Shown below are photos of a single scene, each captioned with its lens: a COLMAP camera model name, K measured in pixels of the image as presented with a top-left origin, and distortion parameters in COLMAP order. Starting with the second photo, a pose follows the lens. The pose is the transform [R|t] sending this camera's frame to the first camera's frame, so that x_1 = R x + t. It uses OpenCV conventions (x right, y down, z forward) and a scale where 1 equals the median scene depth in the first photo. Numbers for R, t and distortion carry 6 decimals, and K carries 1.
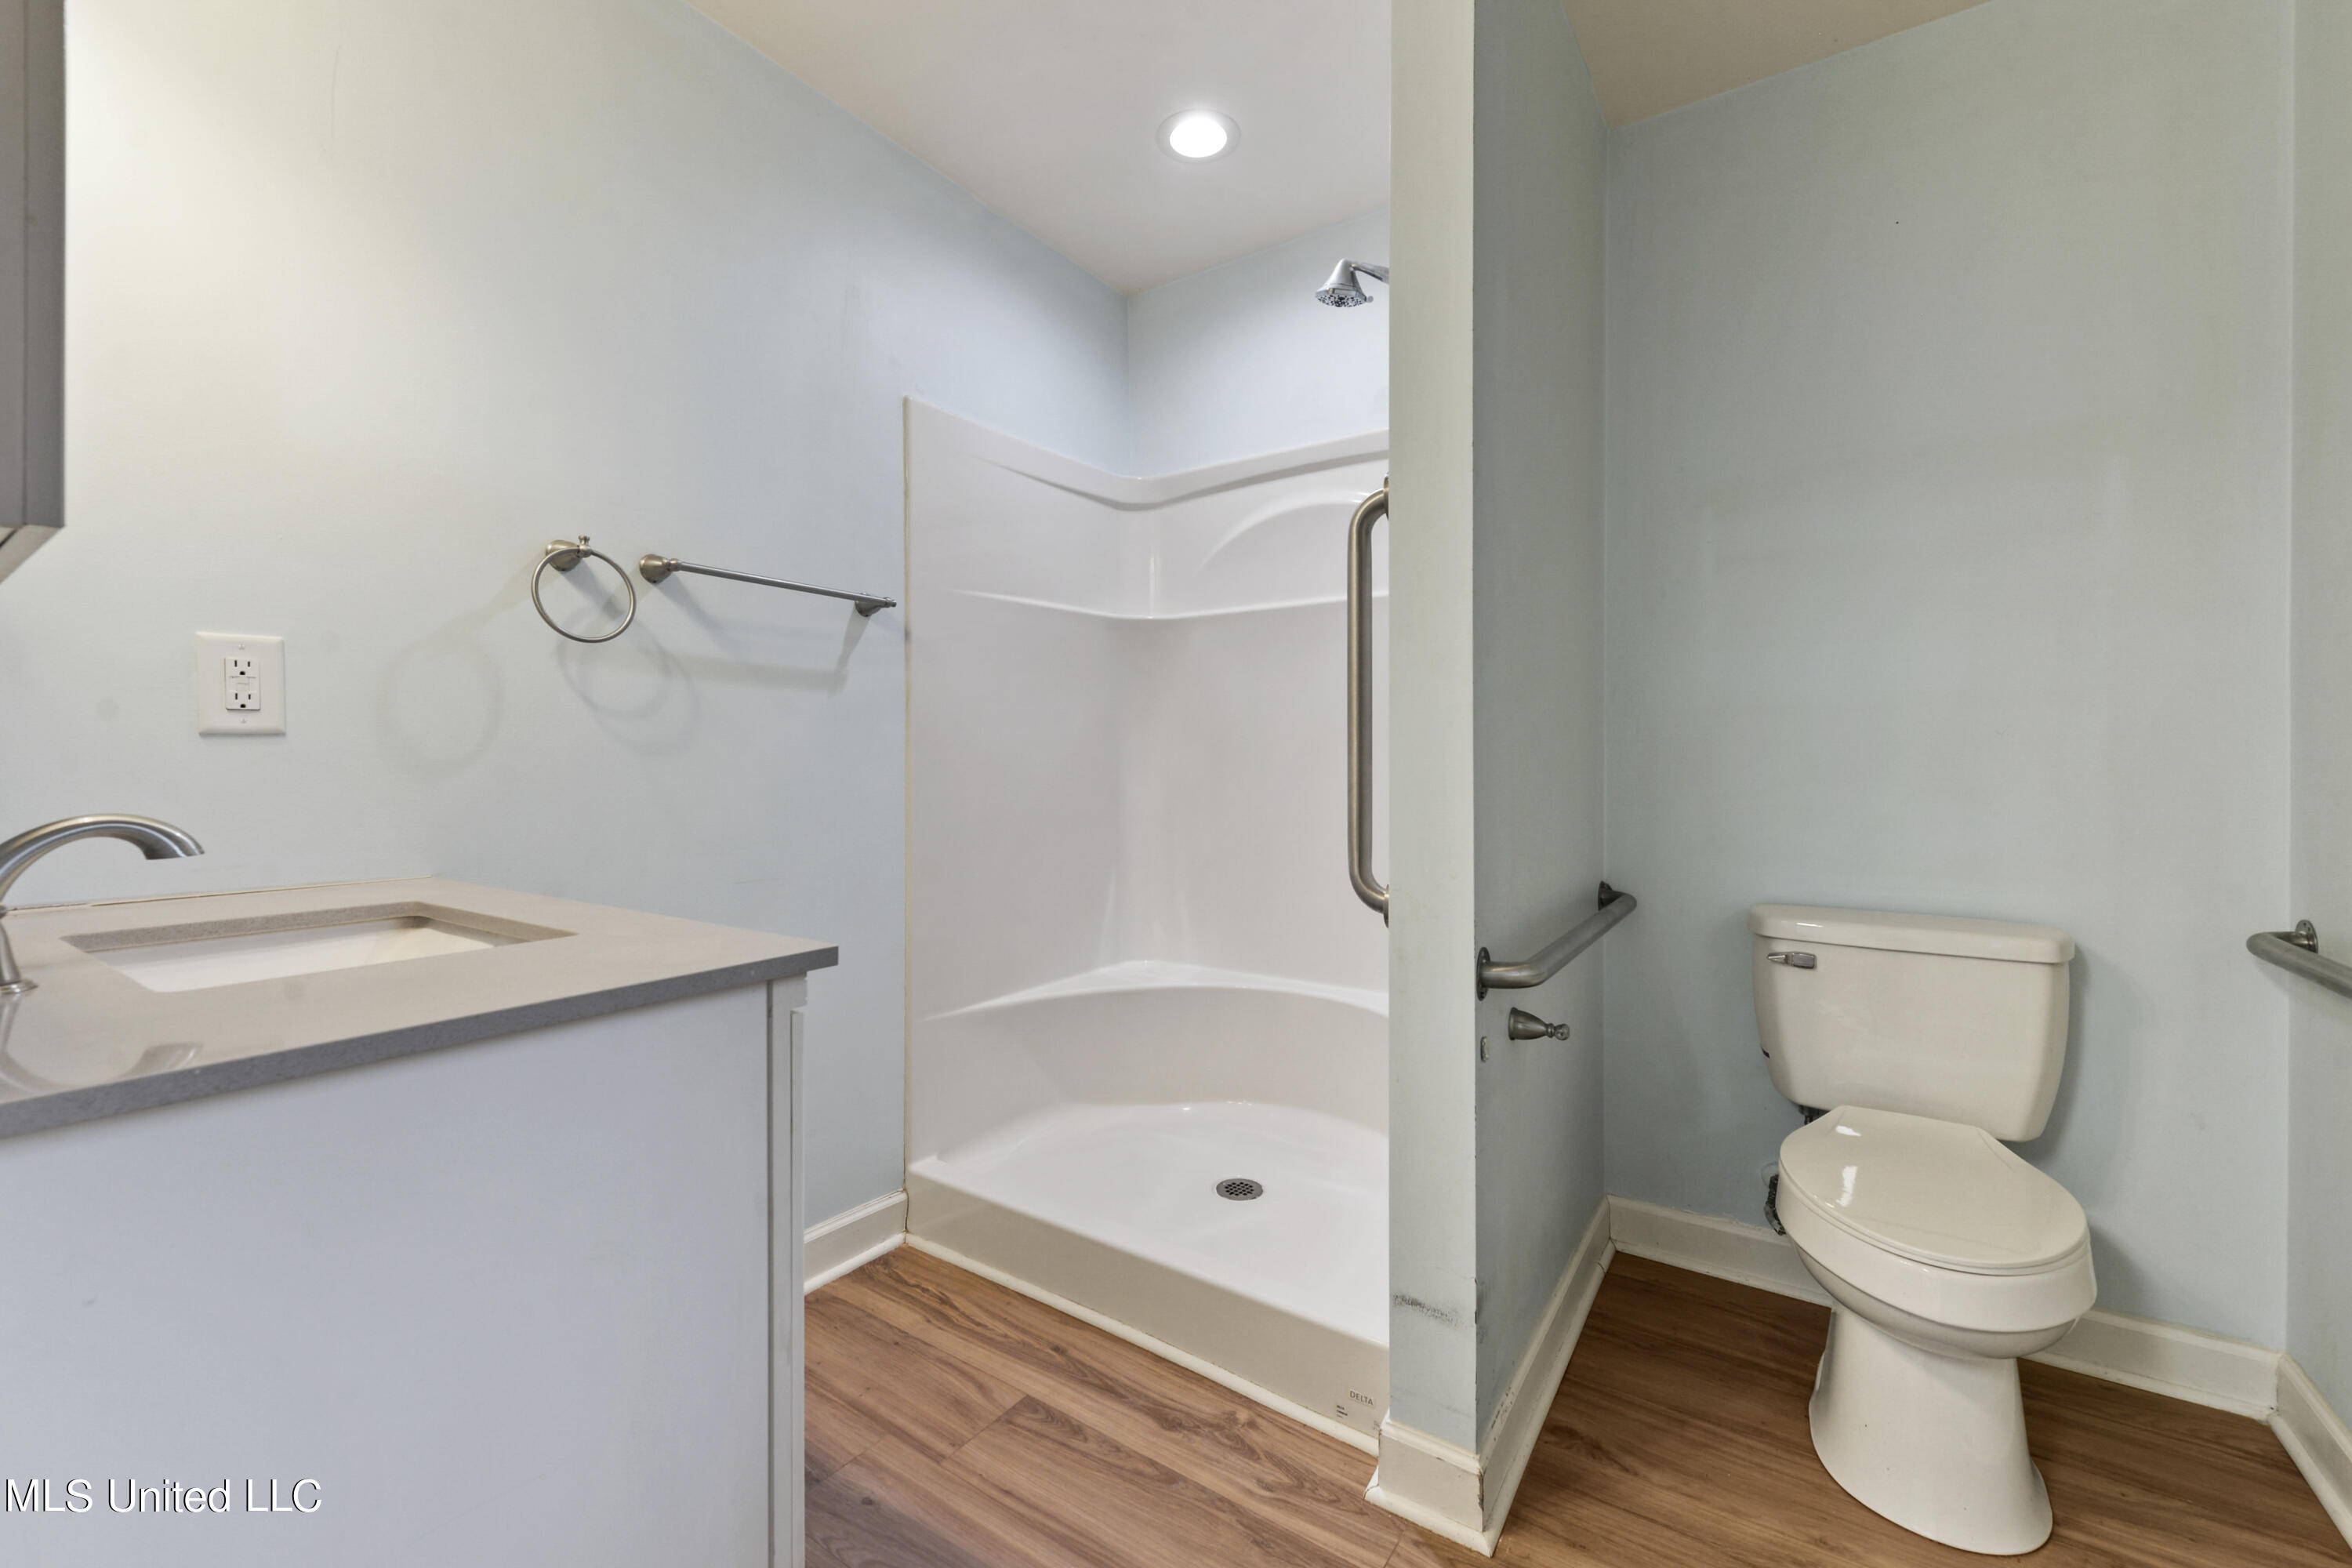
lens RADIAL K [[931.3, 0, 1172.4], [0, 931.3, 761.3], [0, 0, 1]] dist [0.000318, -0.000434]
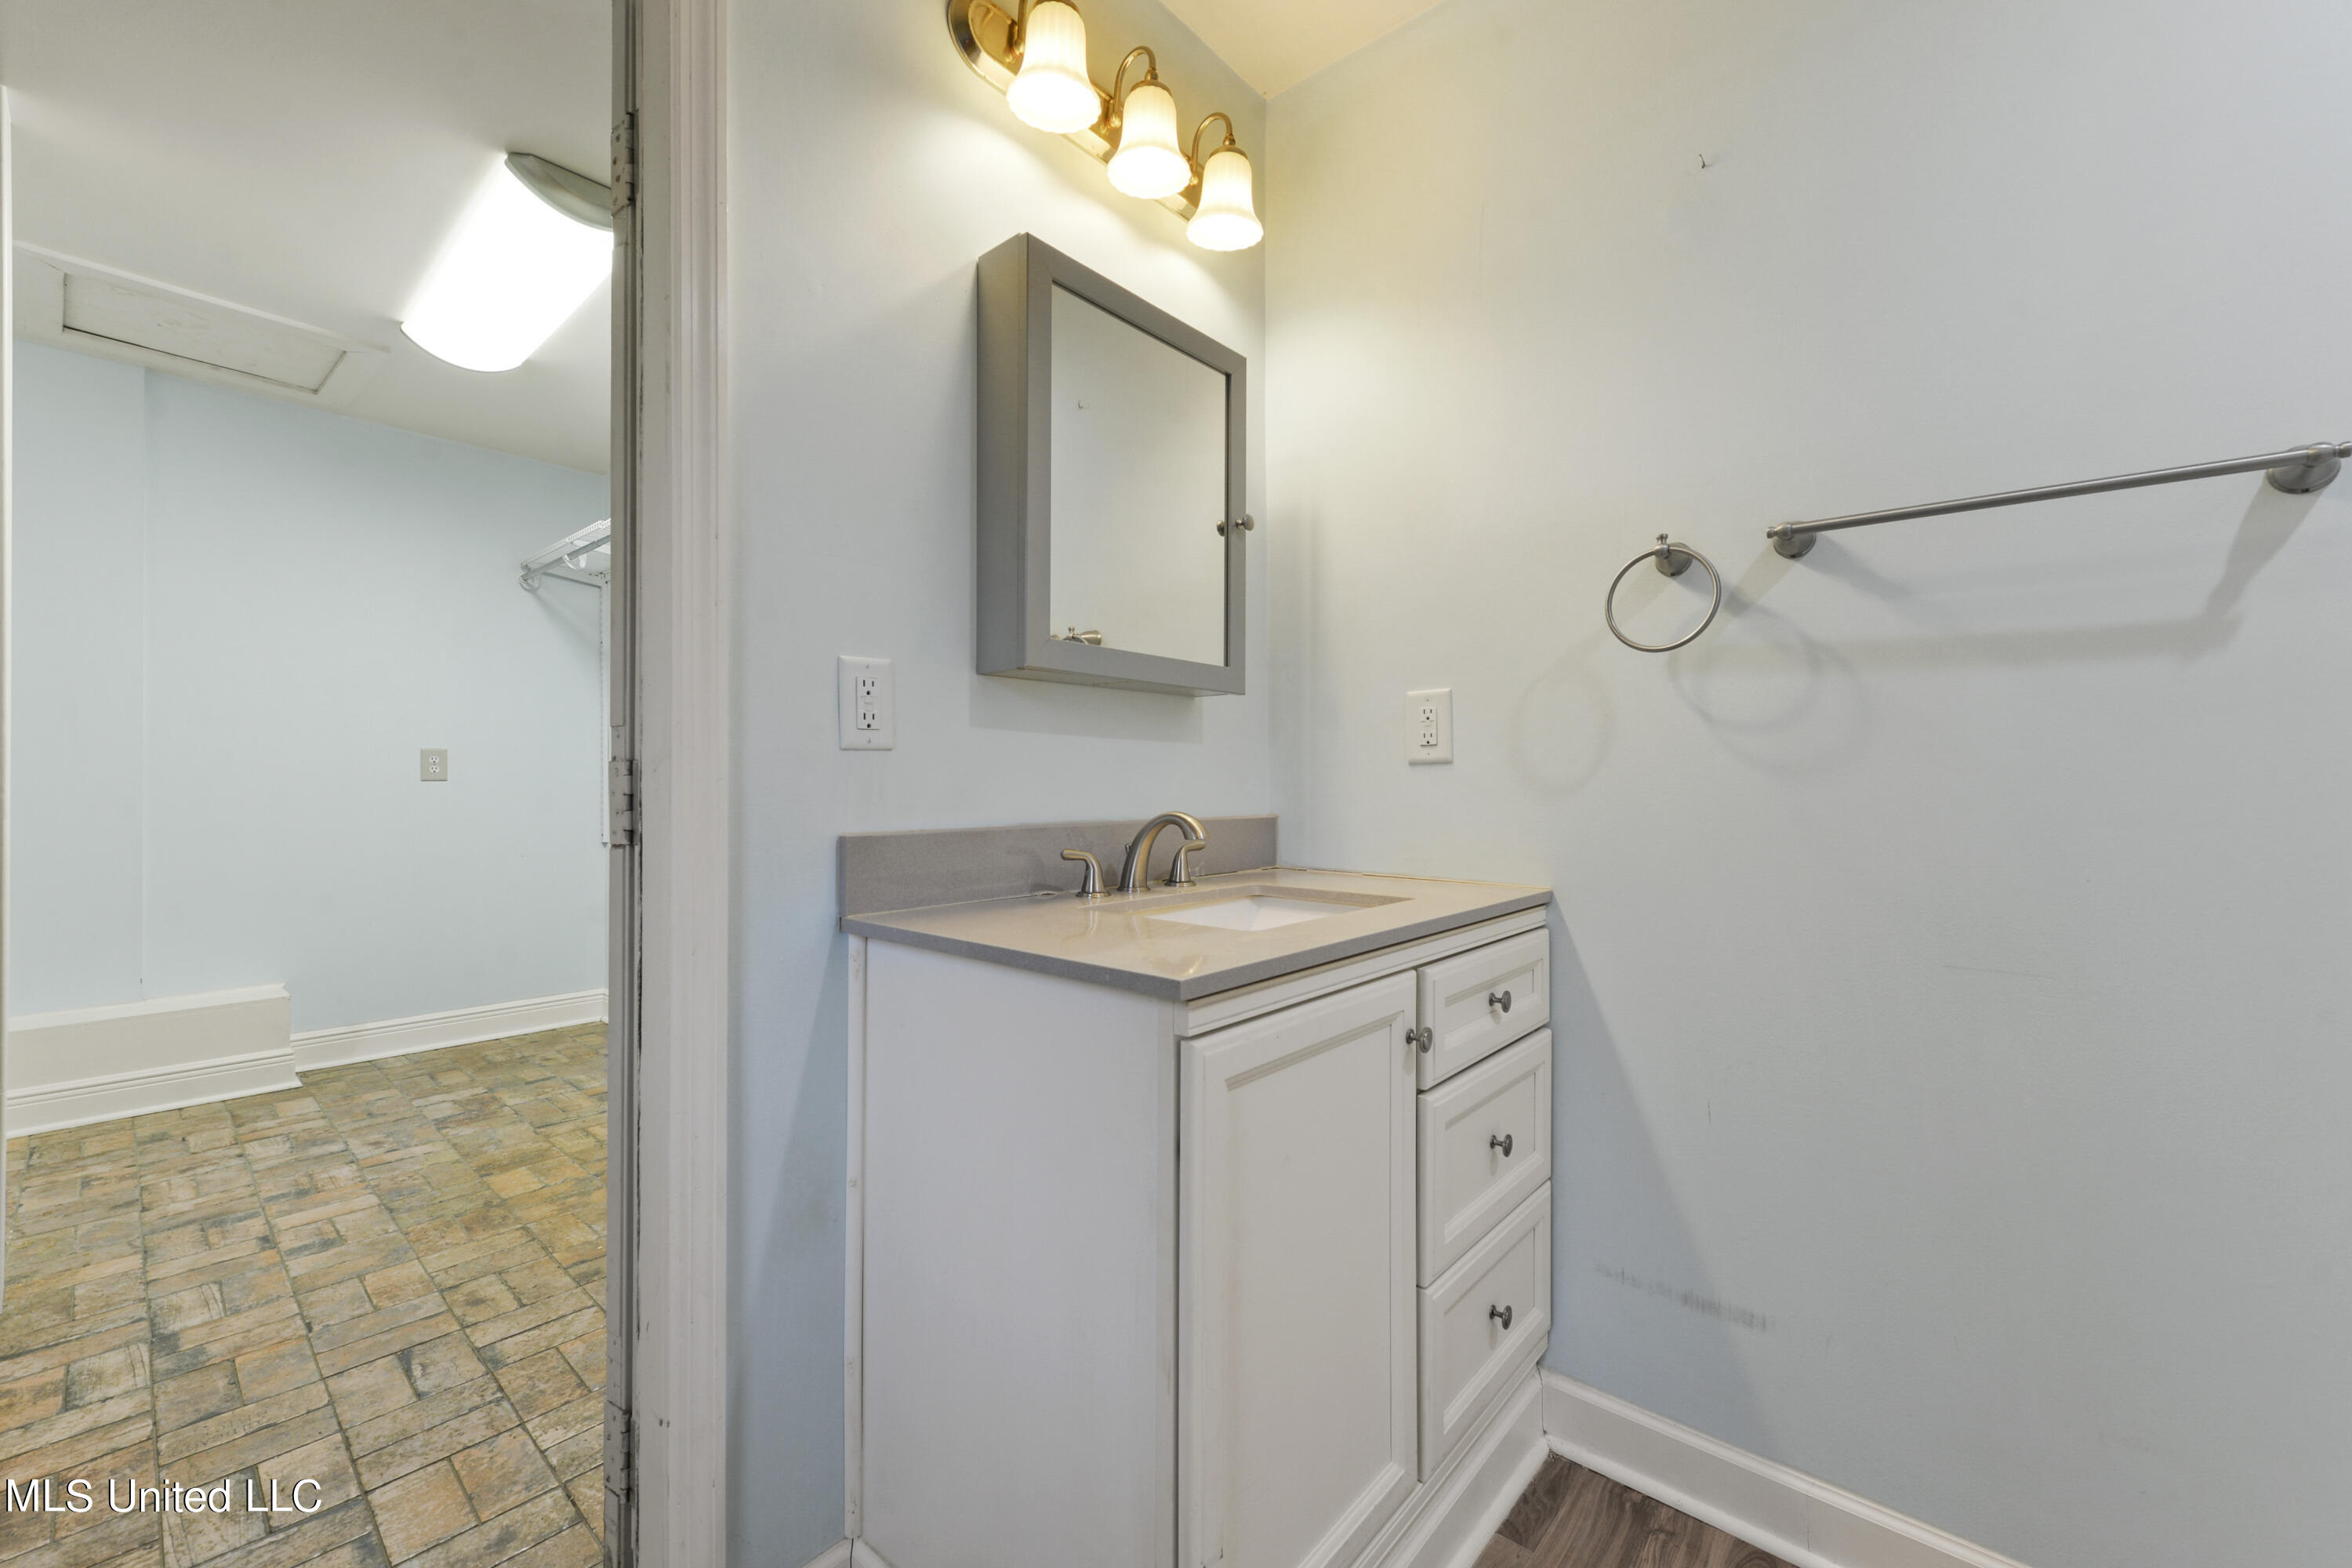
lens RADIAL K [[931.3, 0, 1172.4], [0, 931.3, 761.3], [0, 0, 1]] dist [0.000318, -0.000434]
pose [[-0.123876, -0.023364, -0.992023, 0.289203], [-0.003775, 0.999727, -0.023074, 0.000793], [0.992291, 0.000886, -0.123930, 0.578854]]
